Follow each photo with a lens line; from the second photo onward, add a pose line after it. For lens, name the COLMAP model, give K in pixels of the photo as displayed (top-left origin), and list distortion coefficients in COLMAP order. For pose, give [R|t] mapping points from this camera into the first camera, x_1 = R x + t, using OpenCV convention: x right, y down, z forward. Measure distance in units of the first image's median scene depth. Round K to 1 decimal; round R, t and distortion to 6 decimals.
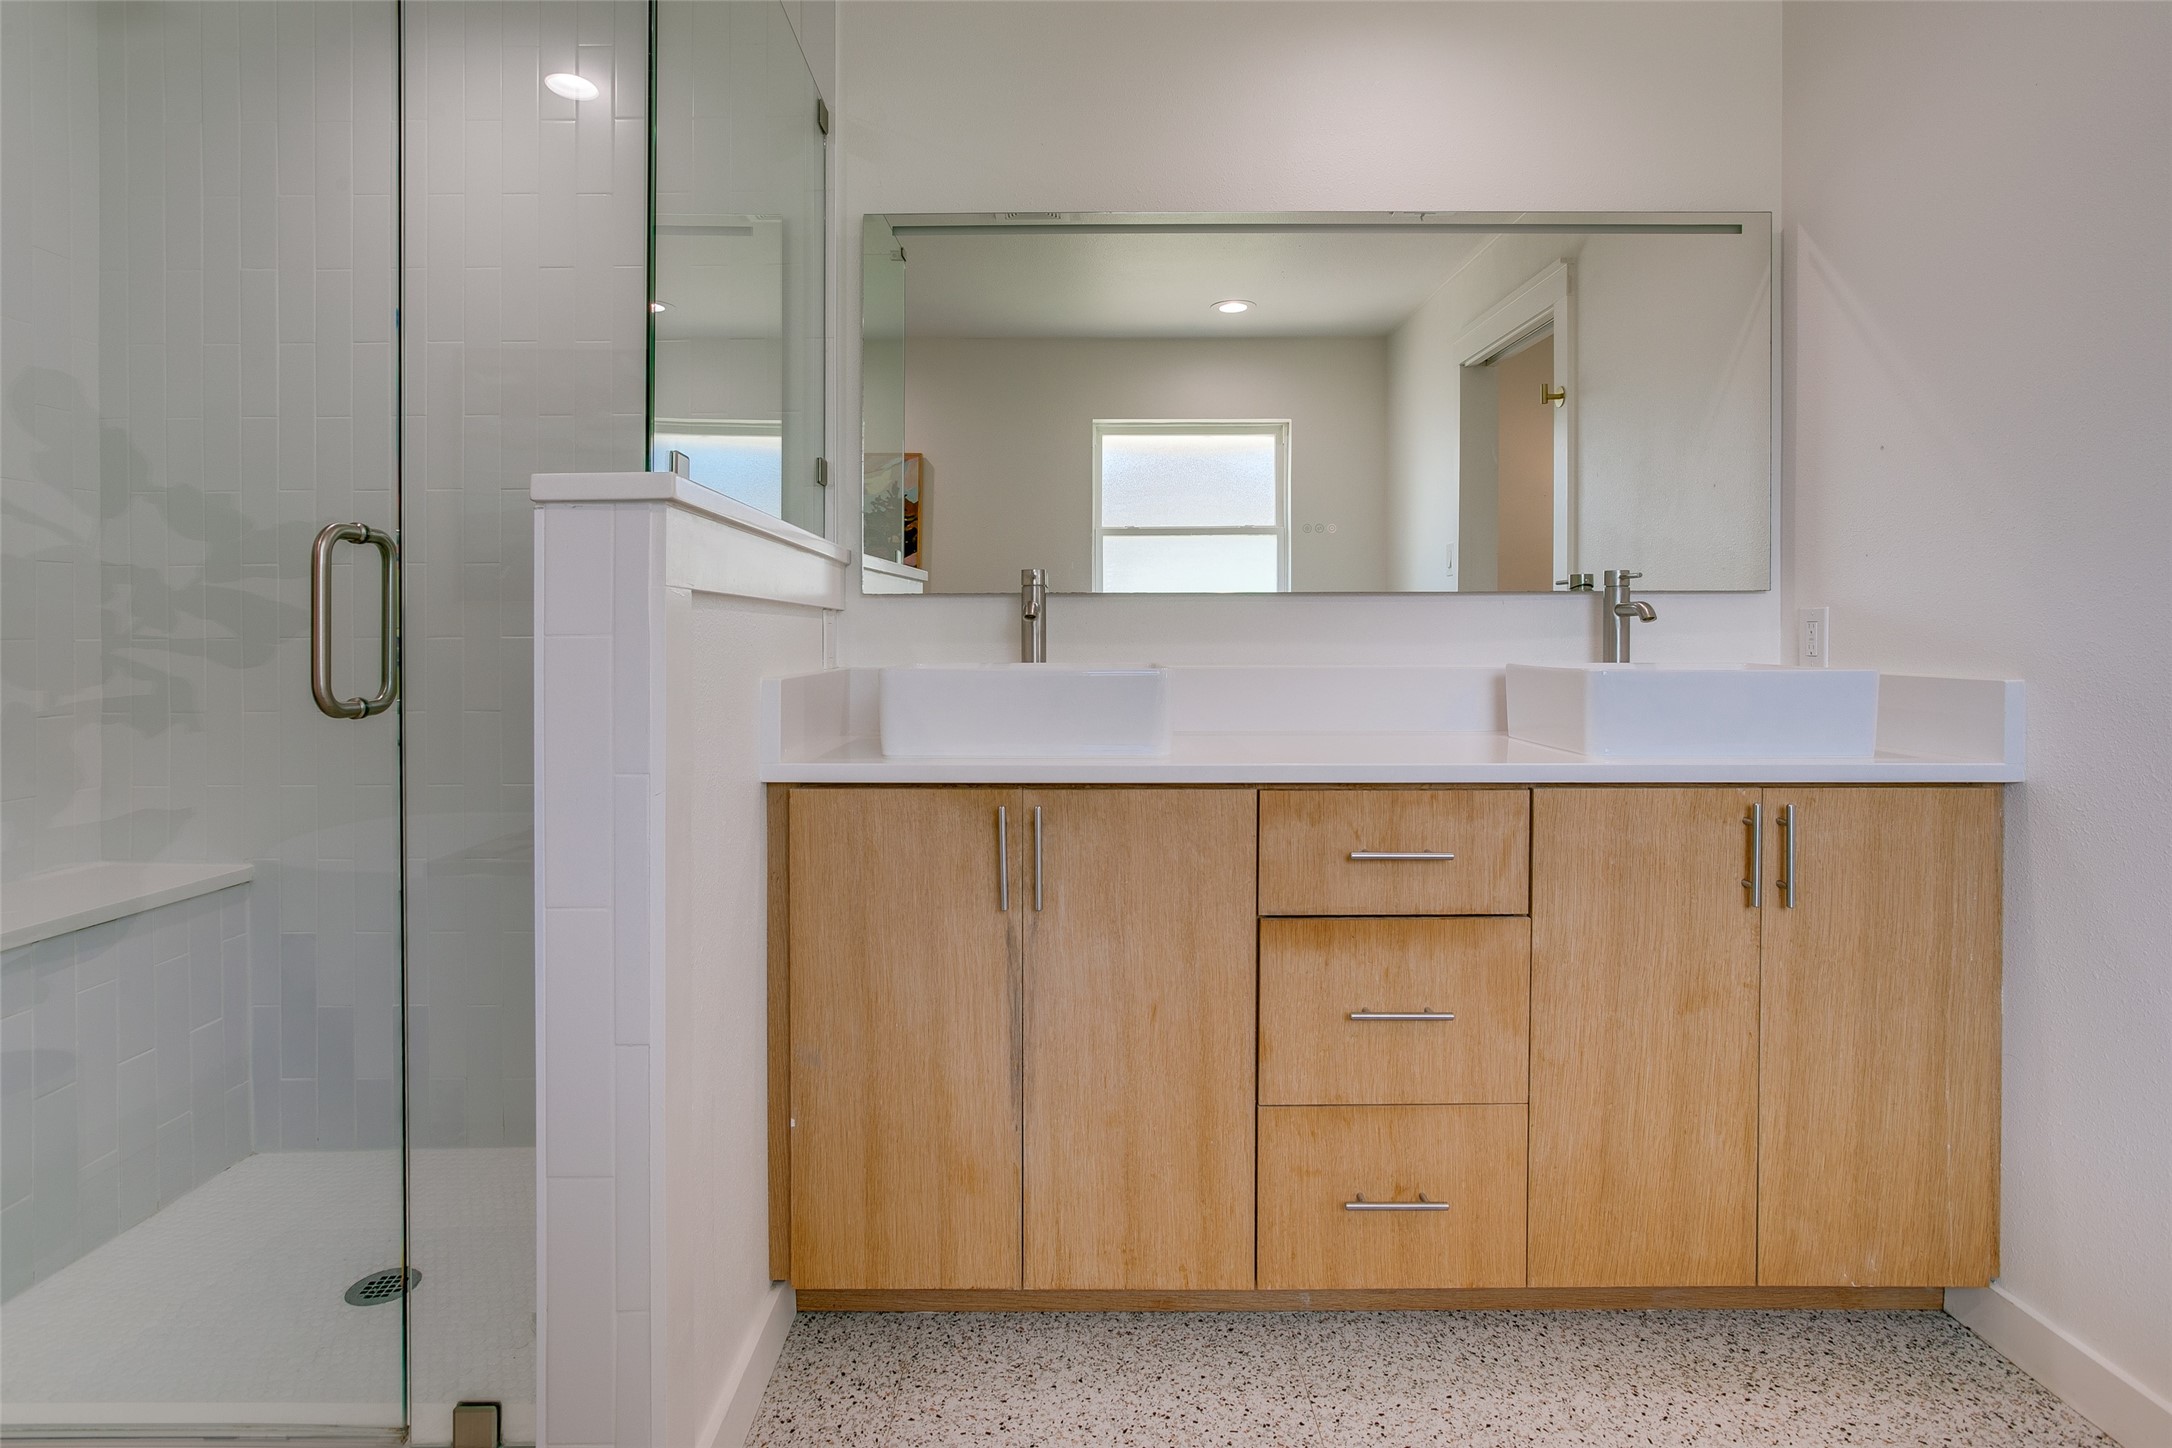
lens RADIAL K [[1051.3, 0, 1071.4], [0, 1051.3, 652.8], [0, 0, 1]] dist [-0.022492, 0.000786]
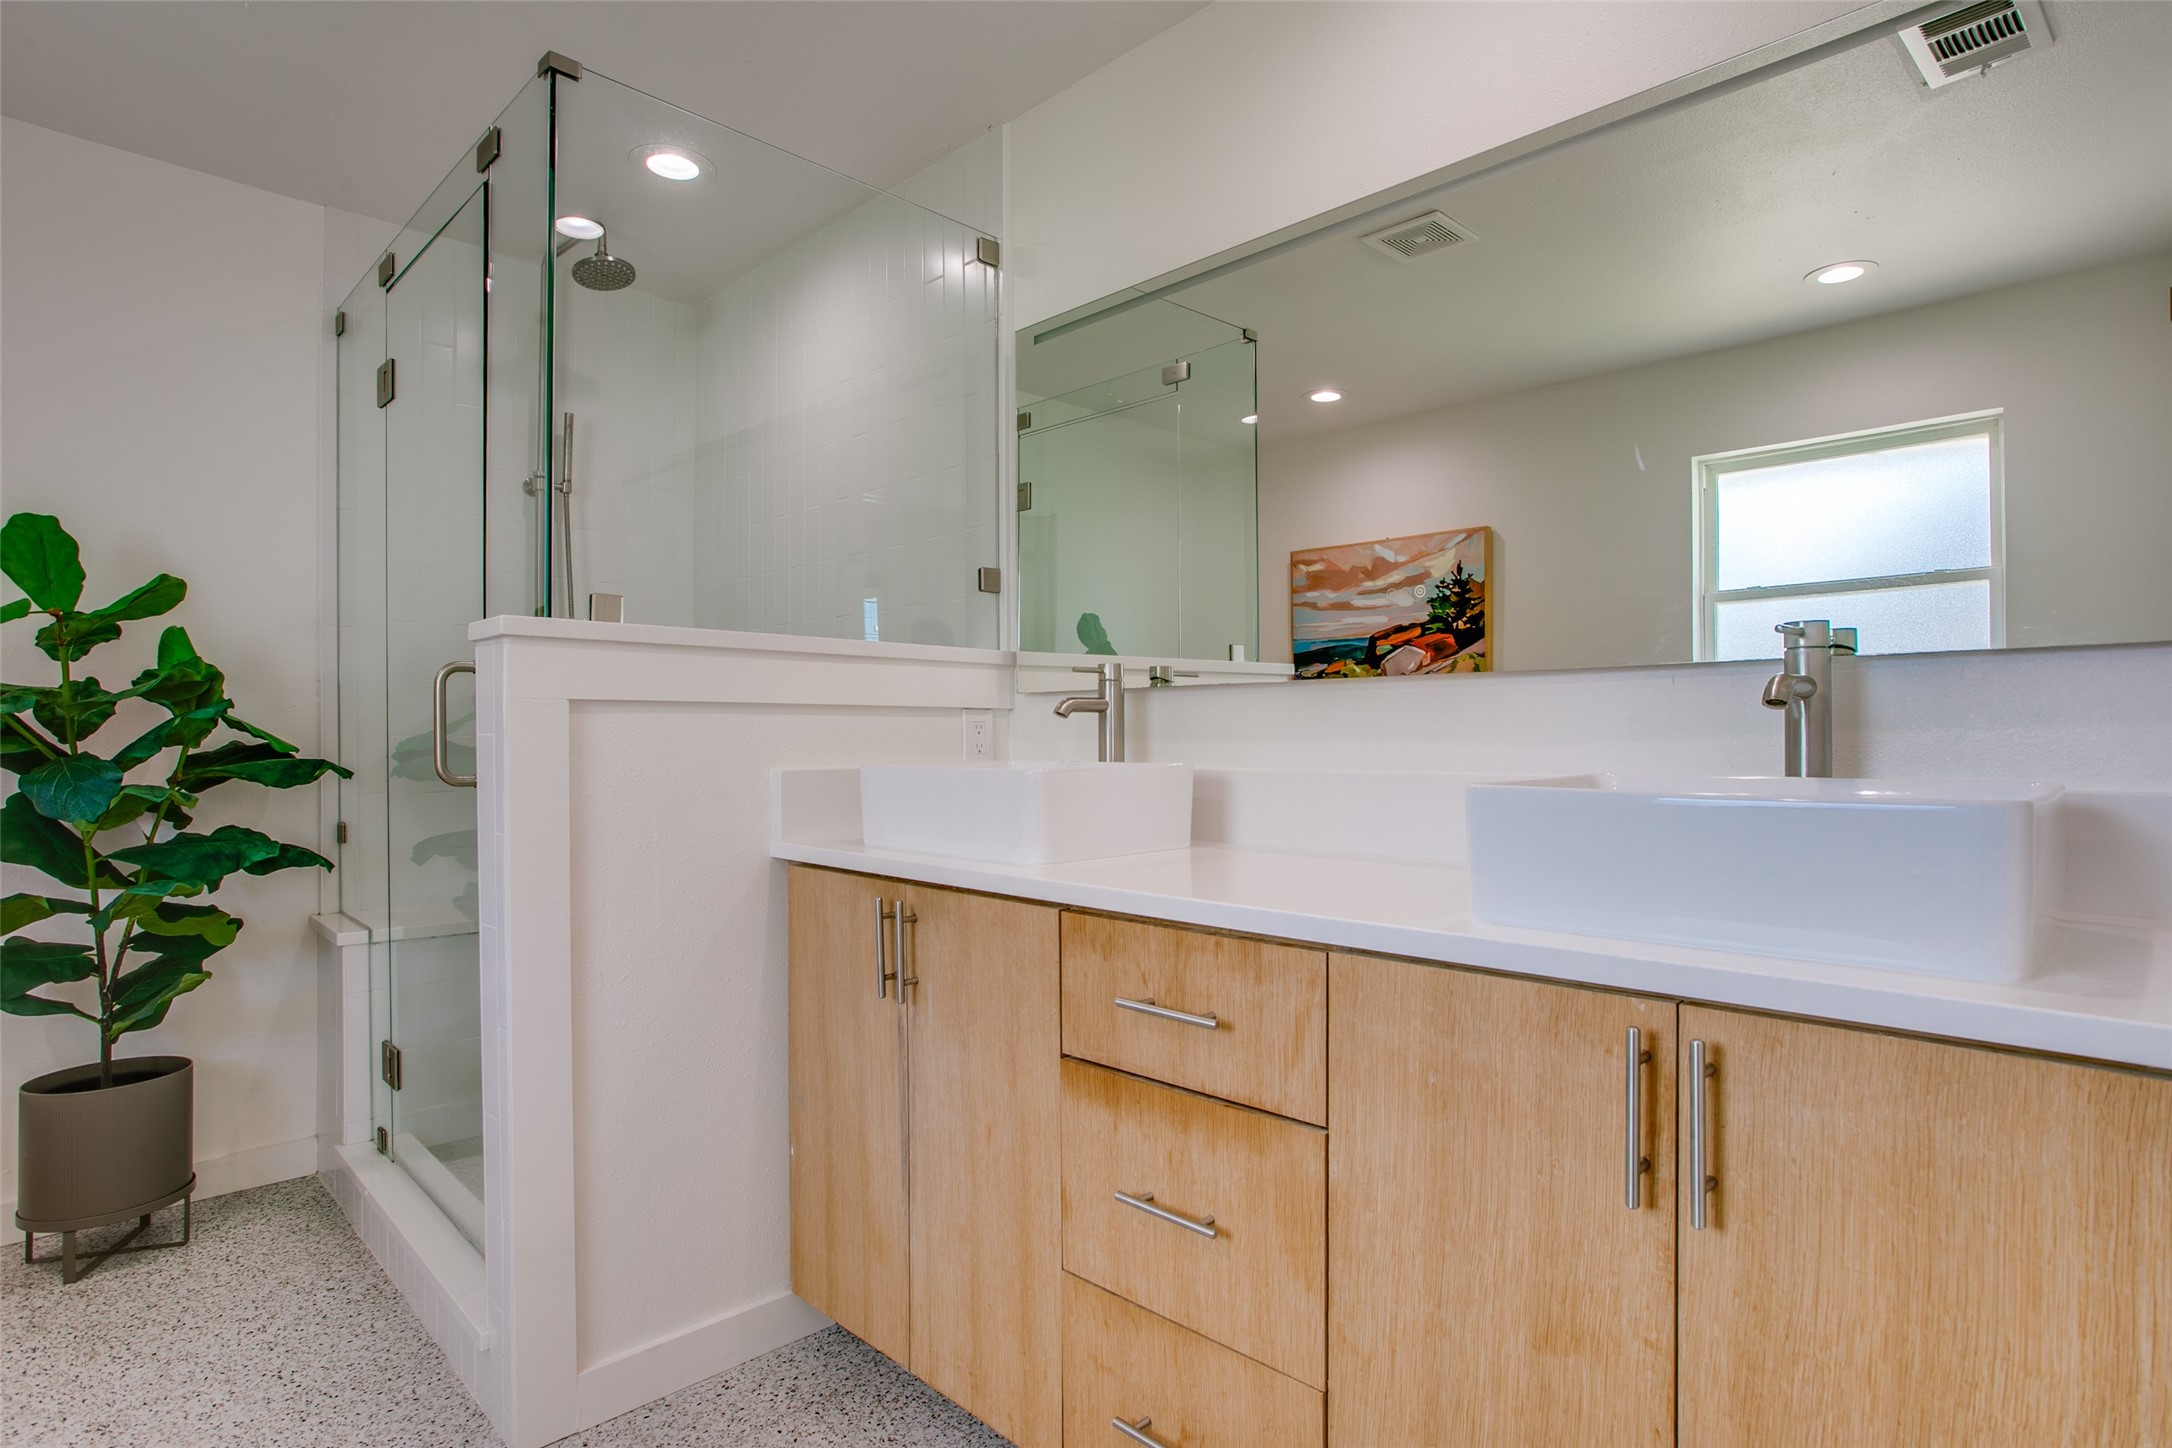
lens RADIAL K [[1090.3, 0, 1105.1], [0, 1090.3, 724.1], [0, 0, 1]] dist [-0.054836, 0.021786]
pose [[0.726725, -0.007498, -0.686888, 0.832315], [-0.006487, 0.999821, -0.017777, -0.009519], [0.686898, 0.017374, 0.726546, 0.359765]]
